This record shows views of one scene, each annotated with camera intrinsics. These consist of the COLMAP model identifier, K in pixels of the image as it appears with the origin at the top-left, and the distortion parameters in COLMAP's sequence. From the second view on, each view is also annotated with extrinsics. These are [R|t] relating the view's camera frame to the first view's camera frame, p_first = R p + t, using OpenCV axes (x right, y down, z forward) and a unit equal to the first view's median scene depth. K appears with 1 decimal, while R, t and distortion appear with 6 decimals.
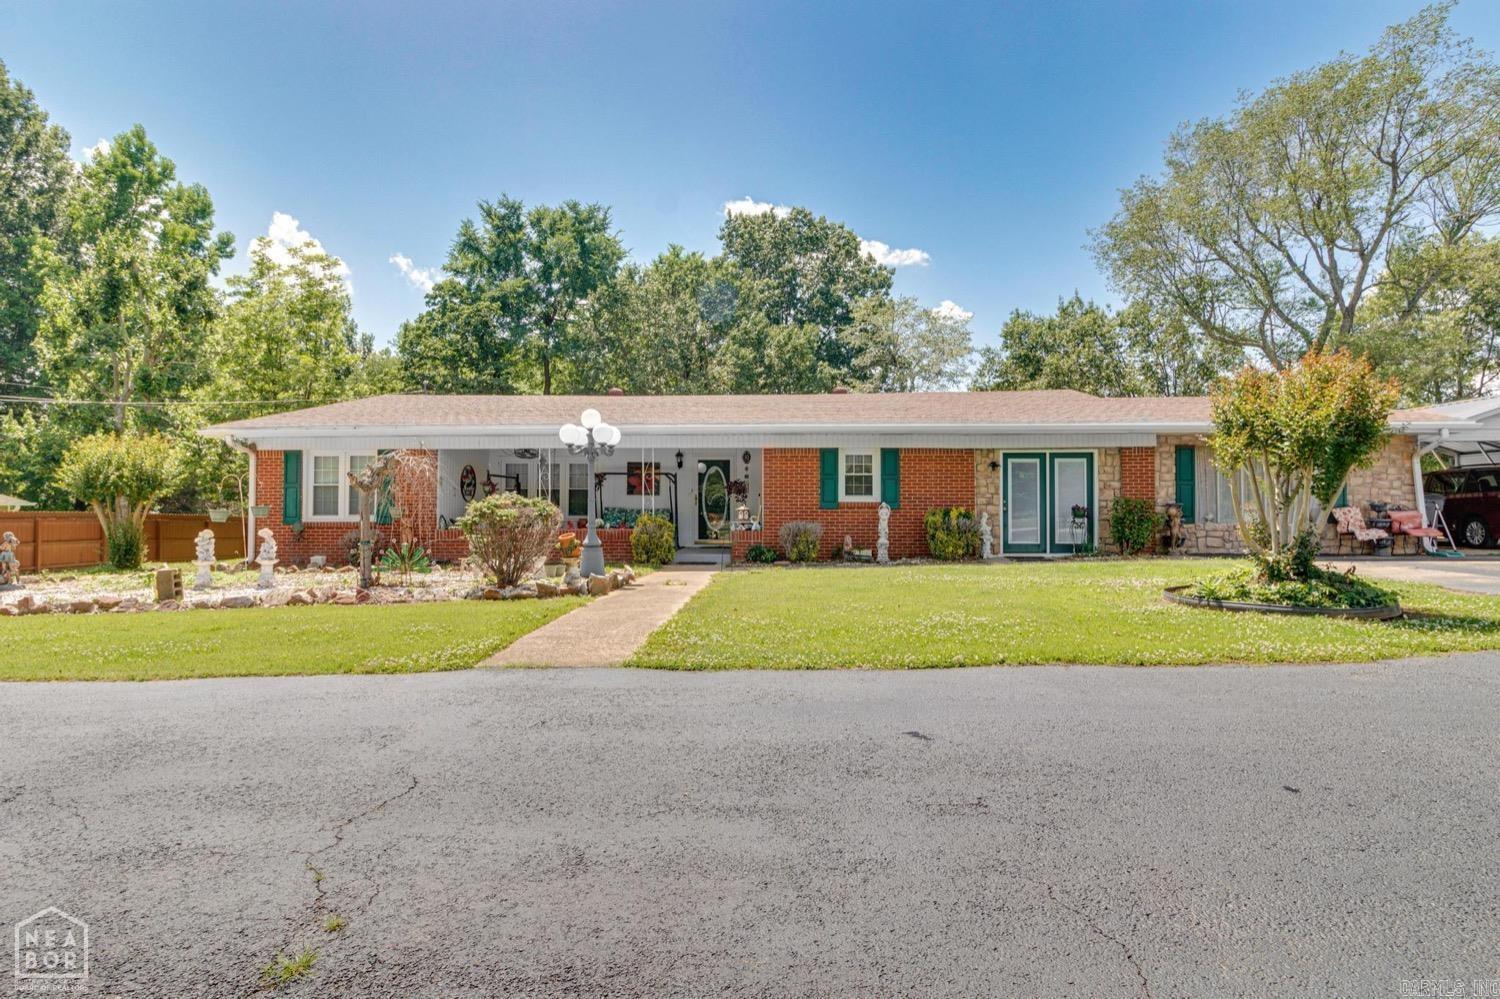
lens RADIAL K [[841.9, 0, 749.8], [0, 841.9, 500.1], [0, 0, 1]] dist [-0.000982, -0.000203]
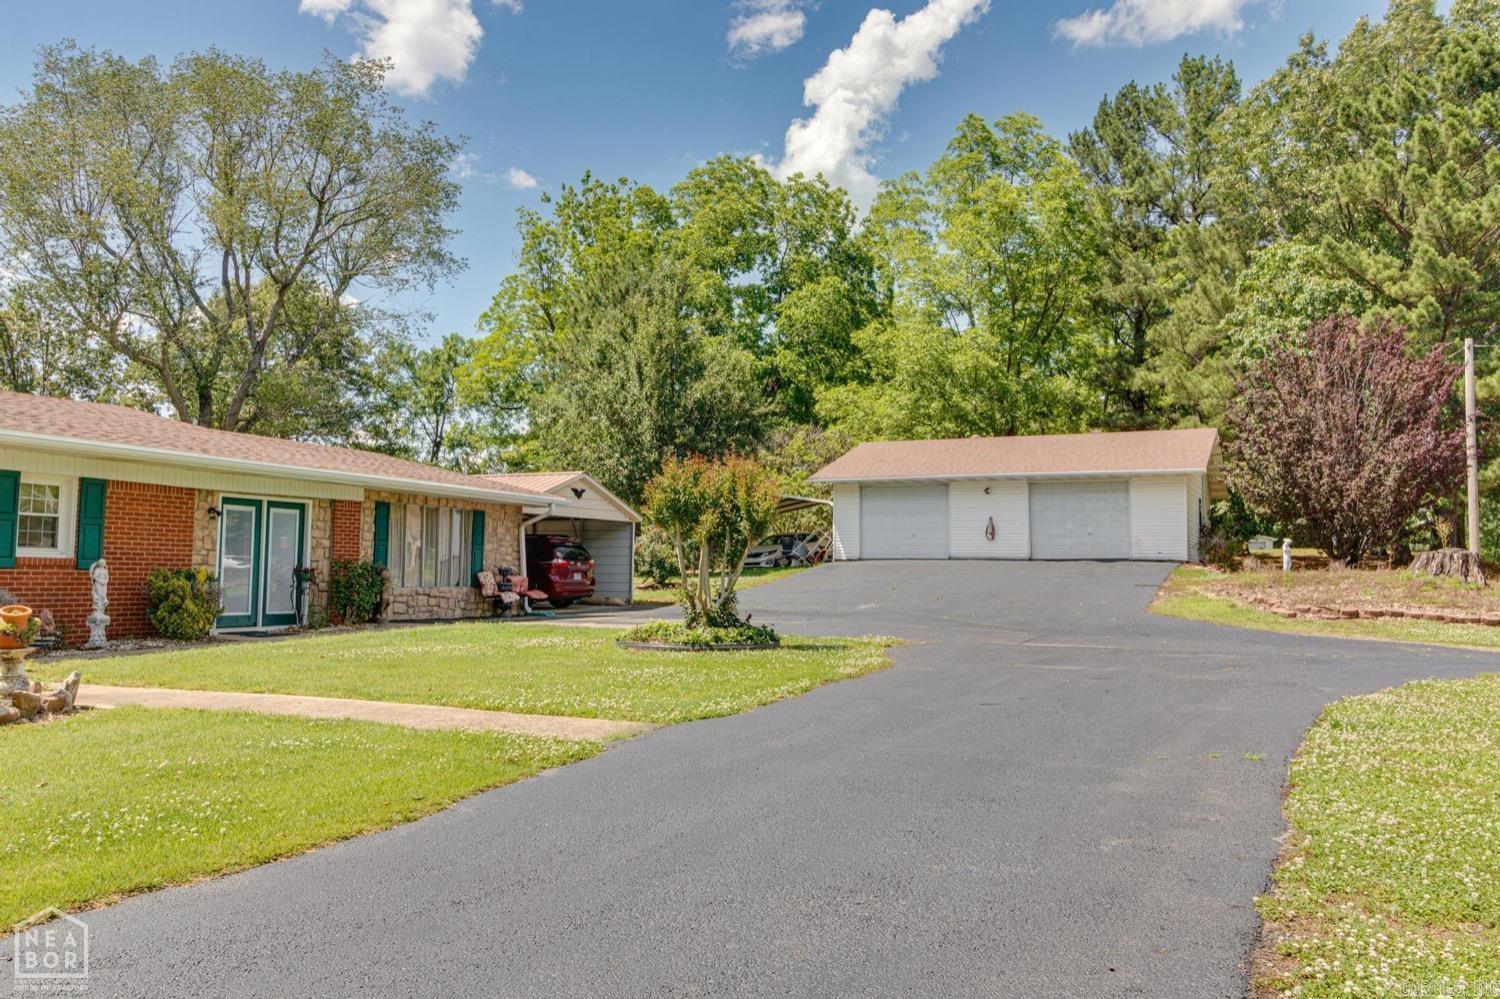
lens RADIAL K [[1245.6, 0, 750.0], [0, 1245.6, 498.1], [0, 0, 1]] dist [0.003371, 0.000626]
pose [[0.335879, 0.063629, 0.939754, -0.604819], [-0.014811, 0.997949, -0.062276, 0.008611], [-0.941789, 0.006999, 0.336132, 0.170580]]
